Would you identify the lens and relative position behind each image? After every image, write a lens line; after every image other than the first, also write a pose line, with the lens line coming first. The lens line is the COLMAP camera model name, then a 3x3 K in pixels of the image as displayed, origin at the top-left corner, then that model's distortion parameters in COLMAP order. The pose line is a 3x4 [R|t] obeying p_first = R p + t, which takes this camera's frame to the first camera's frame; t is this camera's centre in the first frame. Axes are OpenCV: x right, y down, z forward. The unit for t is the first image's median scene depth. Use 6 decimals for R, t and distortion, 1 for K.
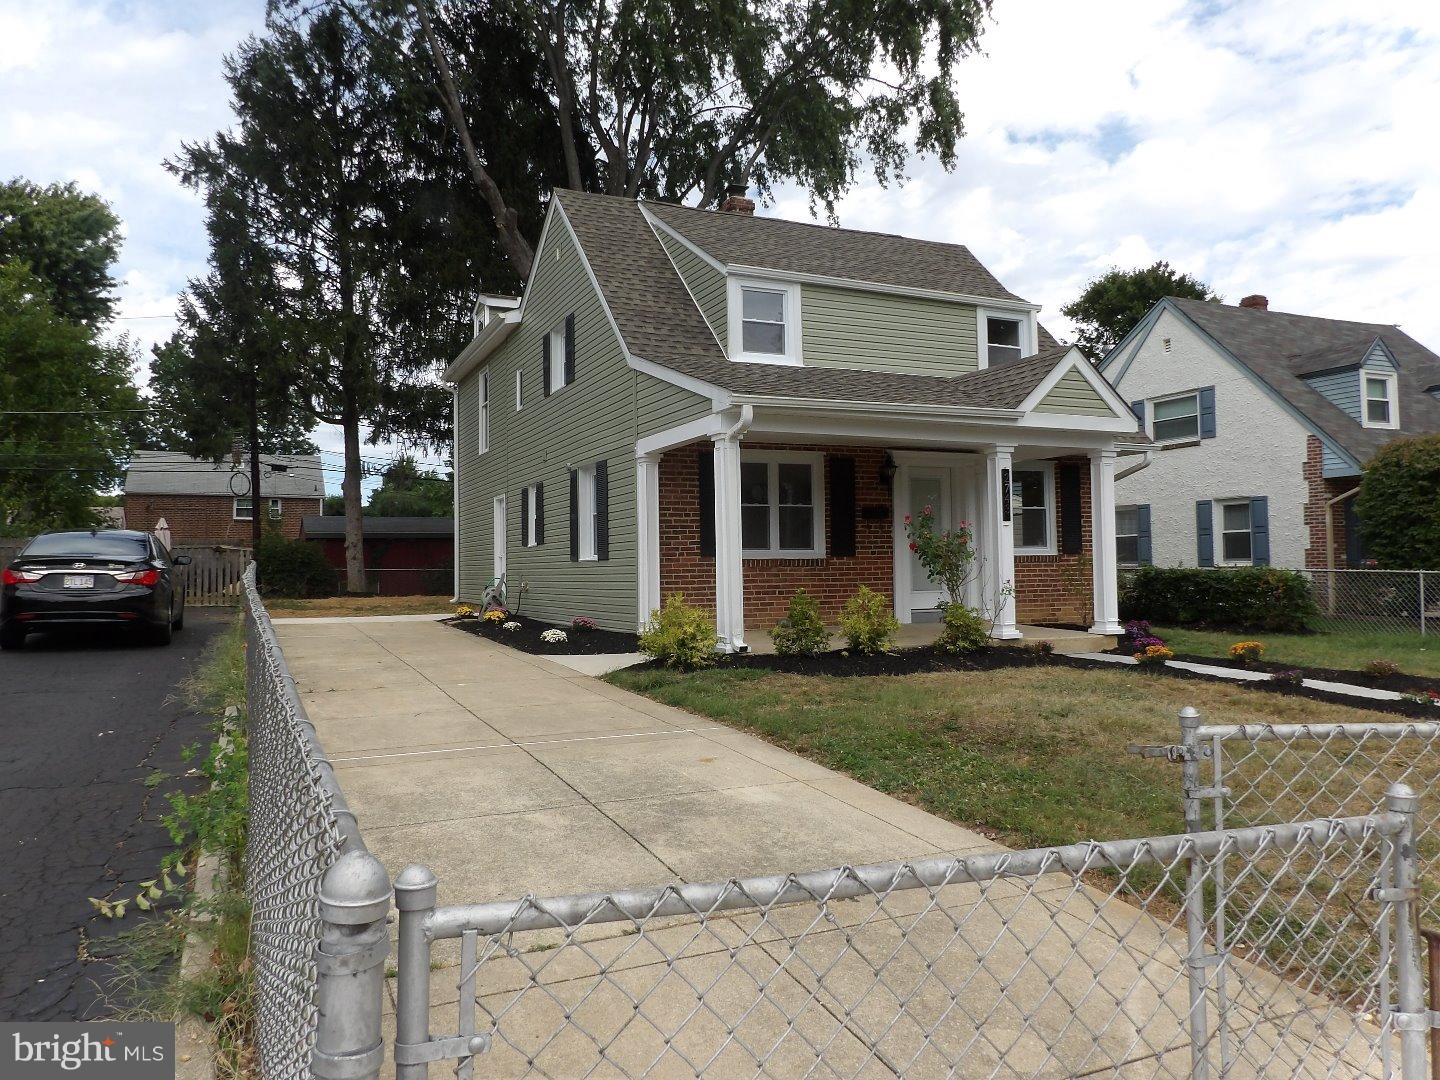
lens RADIAL K [[1044.5, 0, 720.0], [0, 1044.5, 540.0], [0, 0, 1]] dist [-0.045897, 0.000982]
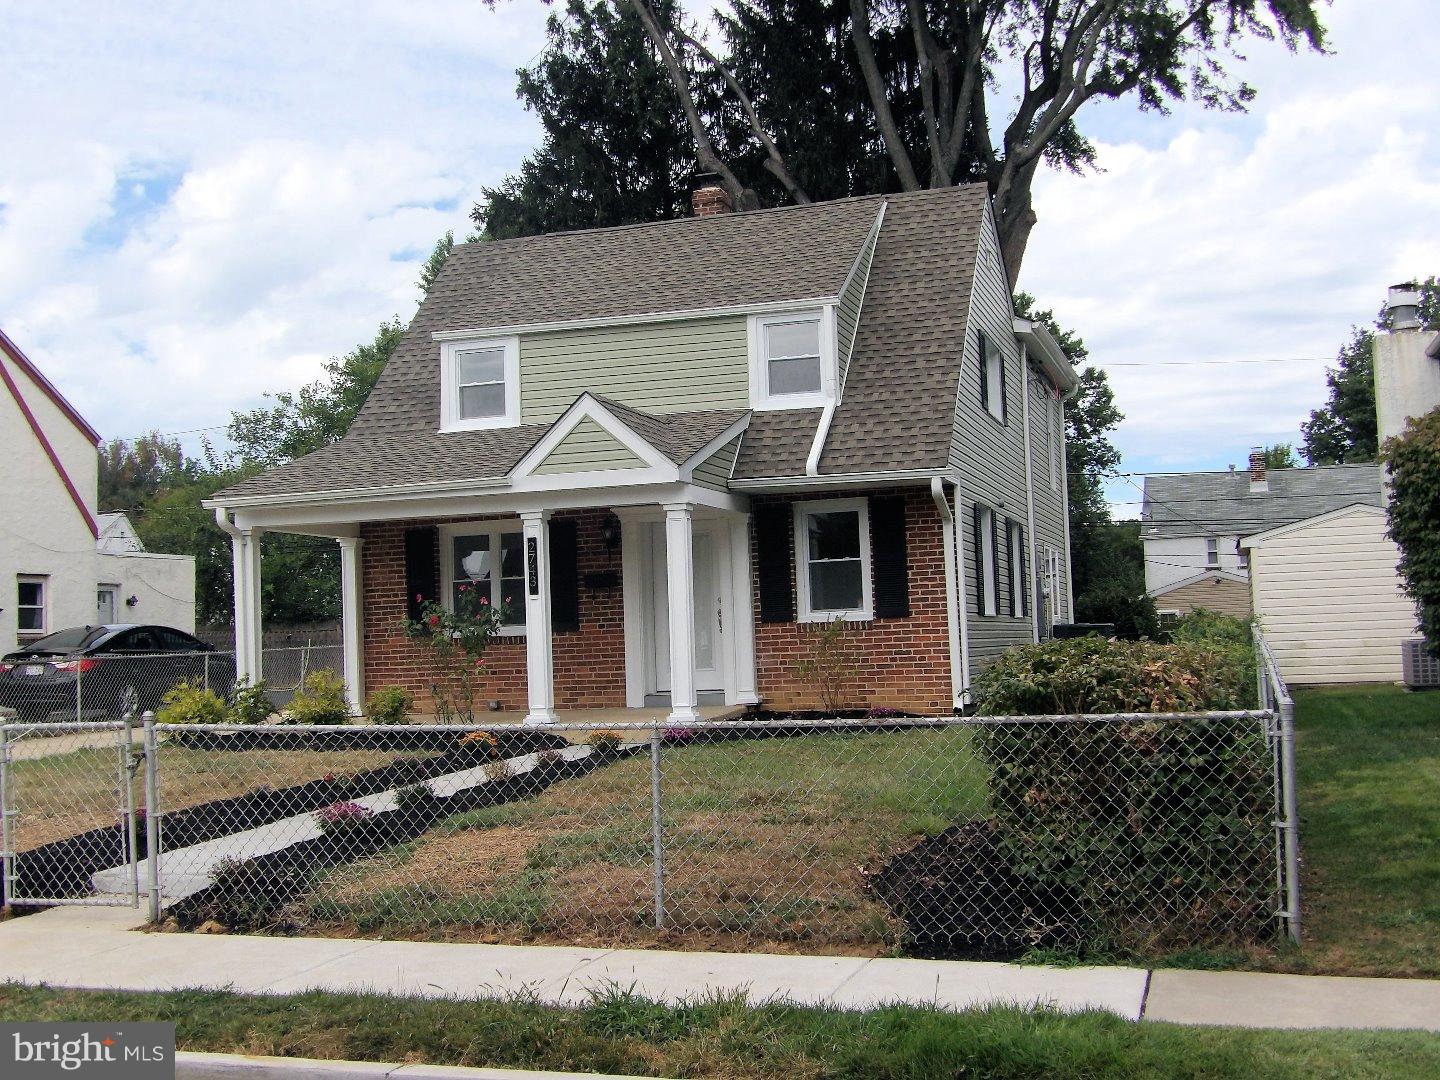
lens RADIAL K [[1618.2, 0, 720.0], [0, 1618.2, 540.0], [0, 0, 1]] dist [0.158079, 0.005954]
pose [[0.753867, -0.054921, -0.654727, 1.145103], [0.045591, 0.998471, -0.031261, -0.013321], [0.655443, -0.006283, 0.755219, 0.034225]]
